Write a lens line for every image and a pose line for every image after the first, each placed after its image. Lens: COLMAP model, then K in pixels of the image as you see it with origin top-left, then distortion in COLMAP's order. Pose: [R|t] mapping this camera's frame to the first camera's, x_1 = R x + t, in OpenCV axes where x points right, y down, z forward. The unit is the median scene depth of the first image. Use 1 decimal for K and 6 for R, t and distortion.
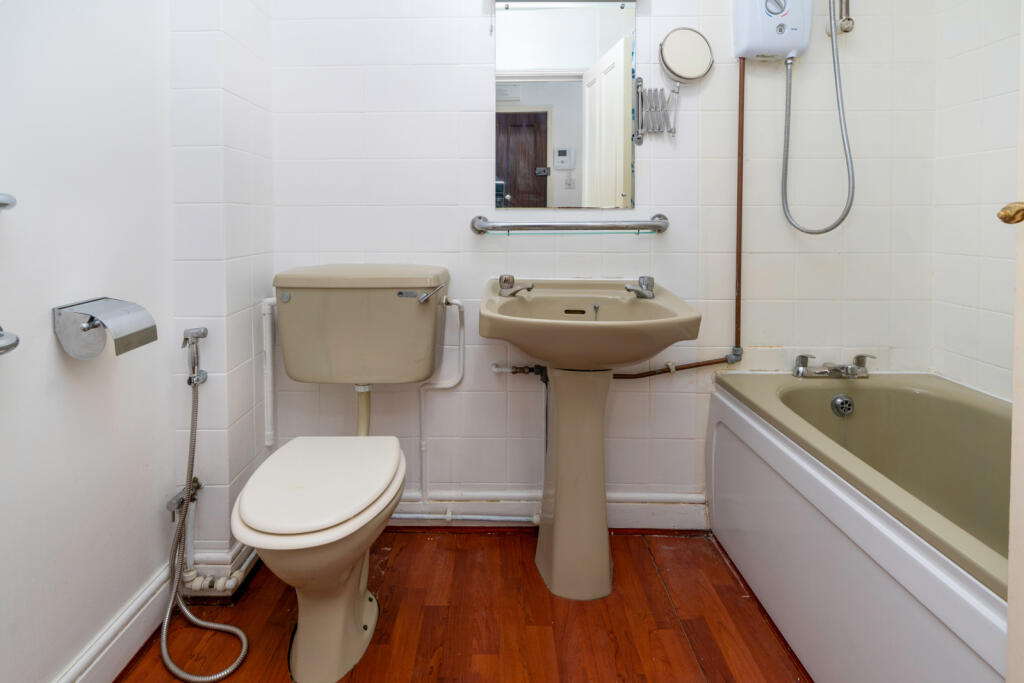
lens RADIAL K [[491.9, 0, 513.4], [0, 491.9, 337.0], [0, 0, 1]] dist [-0.001861, 0.002388]
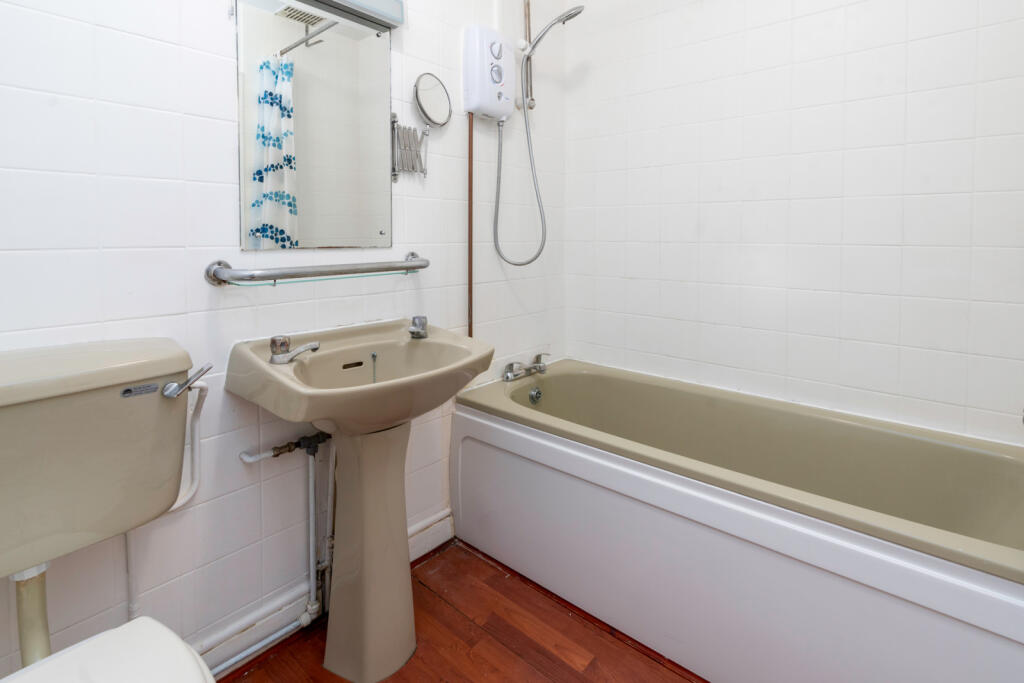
lens RADIAL K [[491.9, 0, 511.8], [0, 491.9, 347.2], [0, 0, 1]] dist [-0.001861, 0.002388]
pose [[0.646974, -0.166336, 0.744149, -0.345410], [0.169919, 0.982827, 0.071957, -0.099209], [-0.743339, 0.079891, 0.664127, 0.209357]]
